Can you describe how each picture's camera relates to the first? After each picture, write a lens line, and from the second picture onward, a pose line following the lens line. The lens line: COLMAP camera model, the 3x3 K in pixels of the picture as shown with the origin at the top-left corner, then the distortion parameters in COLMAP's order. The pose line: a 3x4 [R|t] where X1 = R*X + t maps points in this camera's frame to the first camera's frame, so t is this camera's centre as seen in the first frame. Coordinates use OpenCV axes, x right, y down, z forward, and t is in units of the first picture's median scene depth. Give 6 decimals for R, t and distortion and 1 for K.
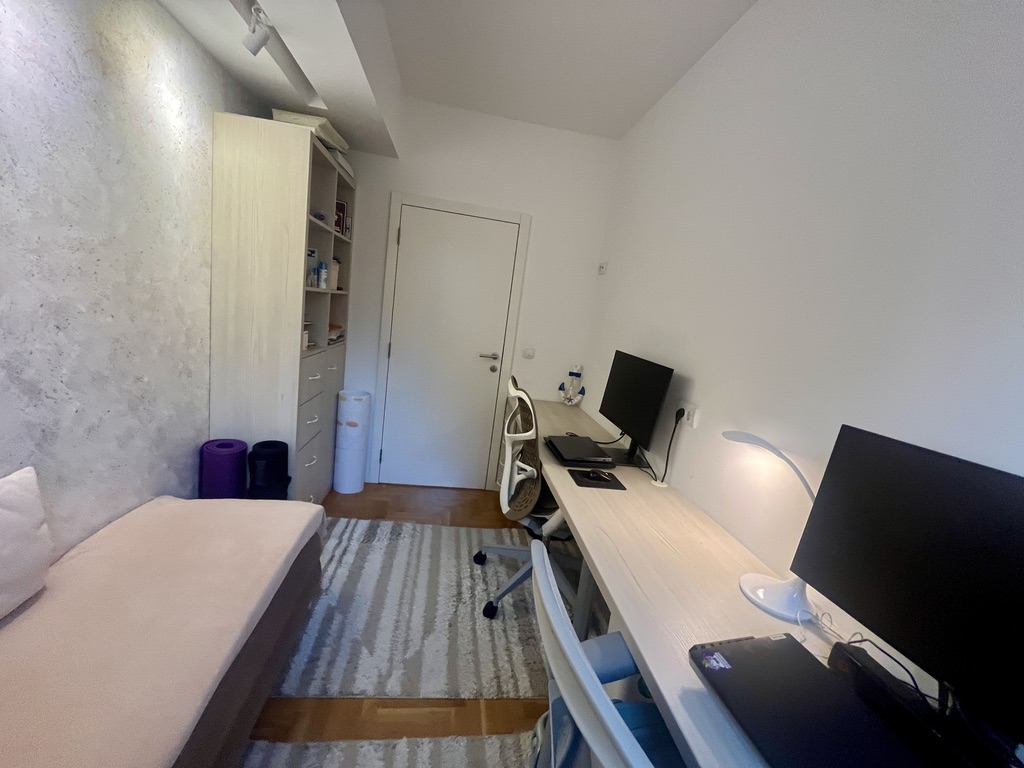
lens RADIAL K [[419.0, 0, 512.2], [0, 419.0, 386.9], [0, 0, 1]] dist [-0.002565, -0.000319]
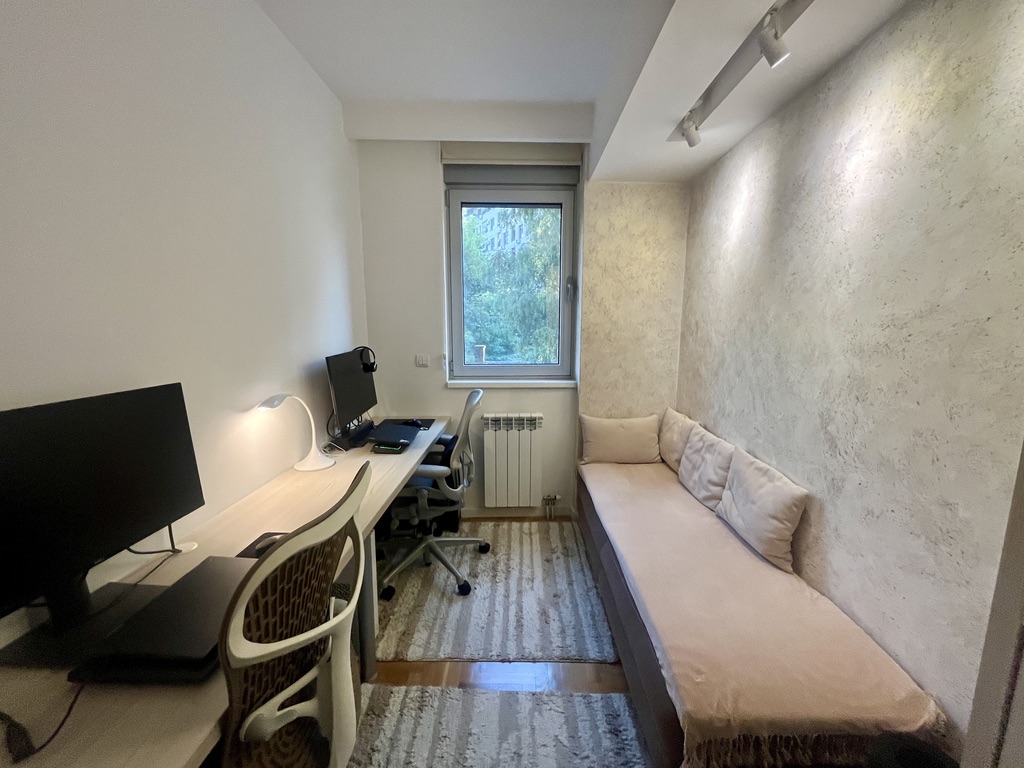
lens RADIAL K [[419.0, 0, 512.2], [0, 419.0, 386.9], [0, 0, 1]] dist [-0.002565, -0.000319]
pose [[-0.978649, -0.156056, 0.133762, -0.325526], [-0.100889, 0.931723, 0.348876, -0.439292], [-0.179073, 0.327932, -0.927574, 2.063272]]
